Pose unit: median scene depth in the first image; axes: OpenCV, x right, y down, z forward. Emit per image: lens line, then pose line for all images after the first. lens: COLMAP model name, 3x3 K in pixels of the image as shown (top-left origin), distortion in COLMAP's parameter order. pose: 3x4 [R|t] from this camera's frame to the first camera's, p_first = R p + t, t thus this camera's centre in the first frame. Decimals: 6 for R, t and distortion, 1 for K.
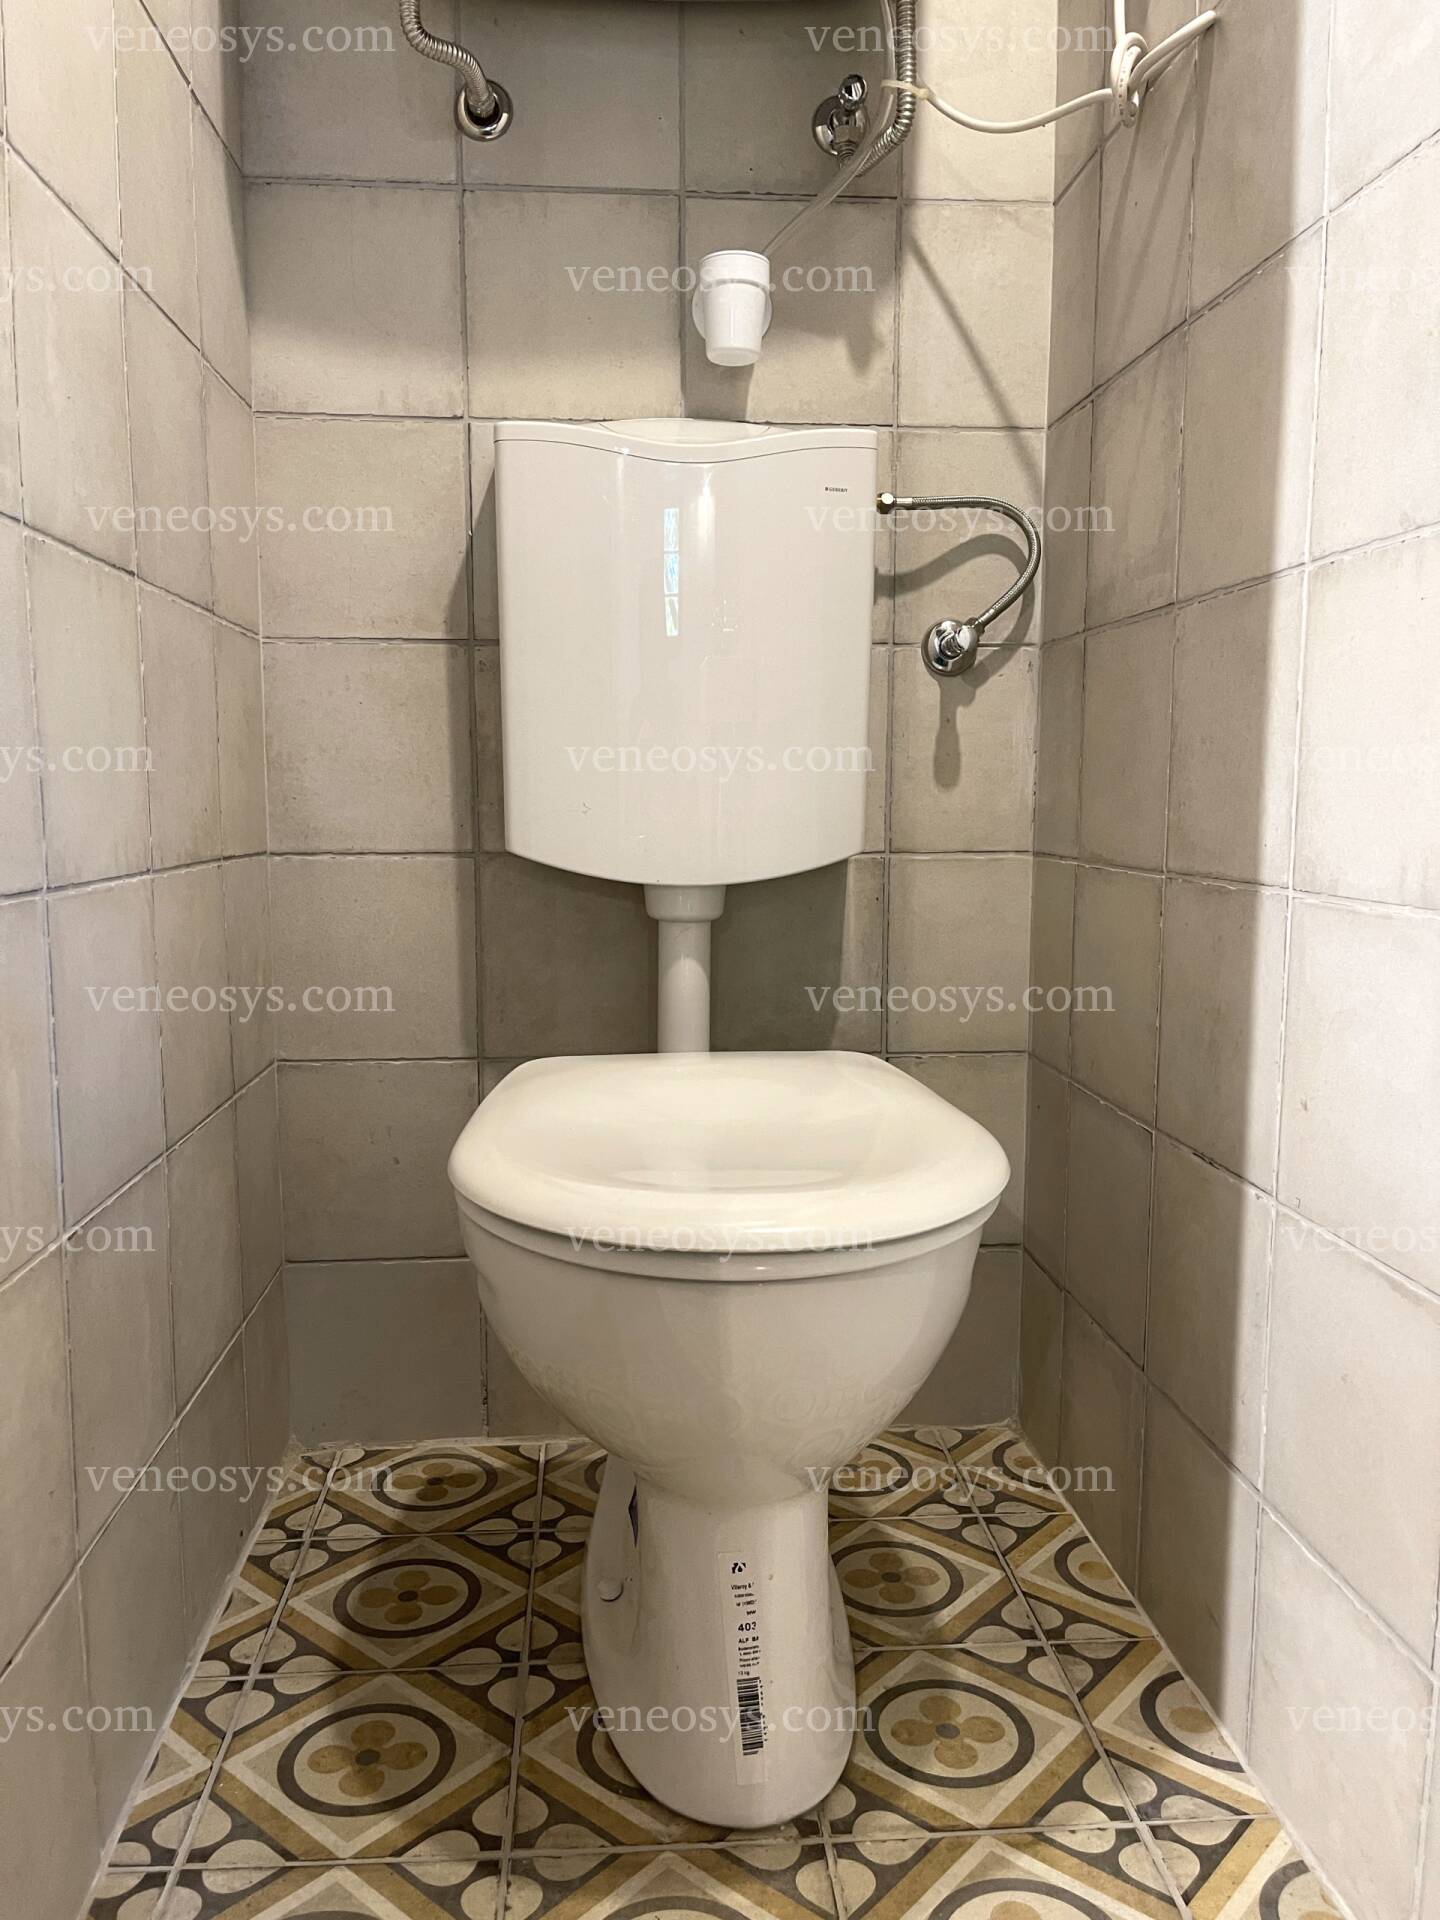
lens RADIAL K [[1440.6, 0, 720.0], [0, 1440.6, 960.0], [0, 0, 1]] dist [0.062192, -0.111894]
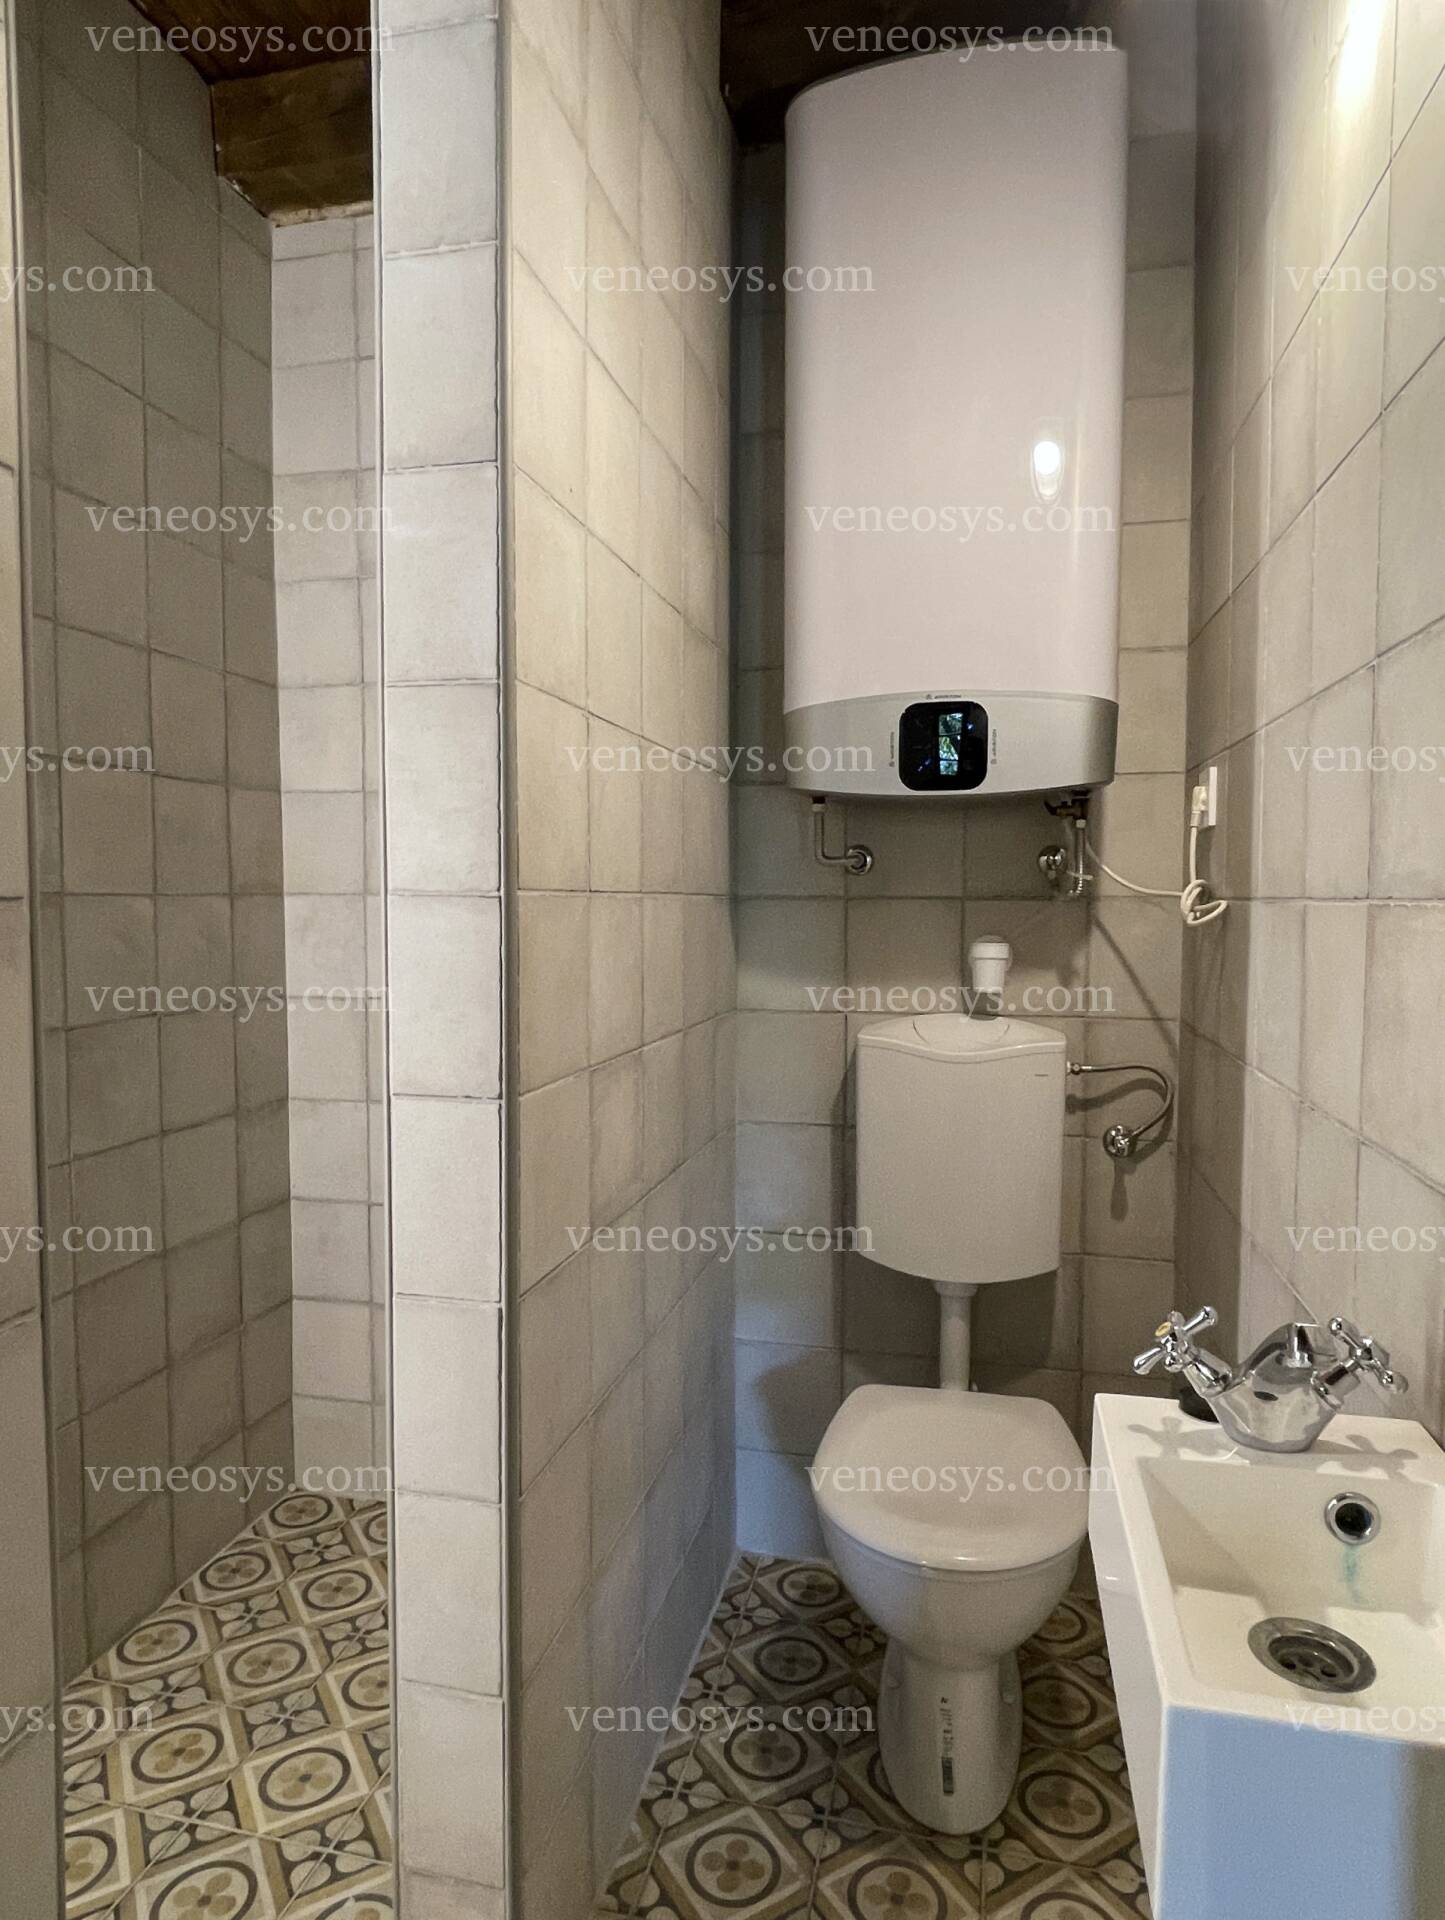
lens RADIAL K [[1155.9, 0, 722.5], [0, 1155.9, 960.0], [0, 0, 1]] dist [-0.004020, -0.000705]
pose [[0.951180, 0.018636, -0.308072, 0.156060], [-0.037192, 0.997822, -0.054472, -0.409028], [0.306386, 0.063270, 0.949802, -0.551594]]
